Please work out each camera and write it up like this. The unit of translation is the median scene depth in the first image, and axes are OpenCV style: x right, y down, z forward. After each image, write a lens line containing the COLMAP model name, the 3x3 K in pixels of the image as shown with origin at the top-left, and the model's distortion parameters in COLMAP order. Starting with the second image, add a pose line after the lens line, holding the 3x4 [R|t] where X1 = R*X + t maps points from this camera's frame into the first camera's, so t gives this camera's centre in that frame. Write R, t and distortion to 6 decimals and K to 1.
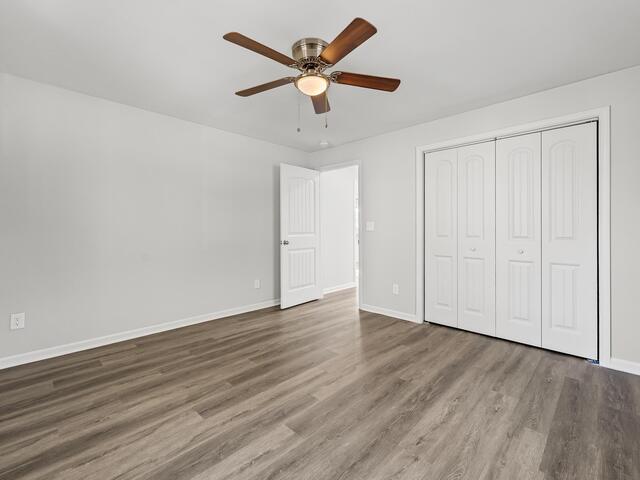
lens RADIAL K [[295.5, 0, 317.0], [0, 295.5, 236.0], [0, 0, 1]] dist [-0.000235, -0.000161]
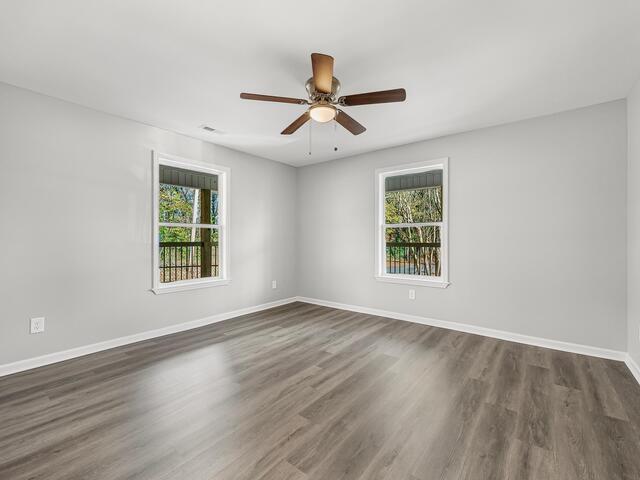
lens RADIAL K [[295.5, 0, 317.0], [0, 295.5, 236.0], [0, 0, 1]] dist [-0.000235, -0.000161]
pose [[-0.993724, 0.001044, -0.111856, 0.131116], [0.000140, 0.999967, 0.008091, -0.037012], [0.111861, 0.008024, -0.993691, 2.049136]]
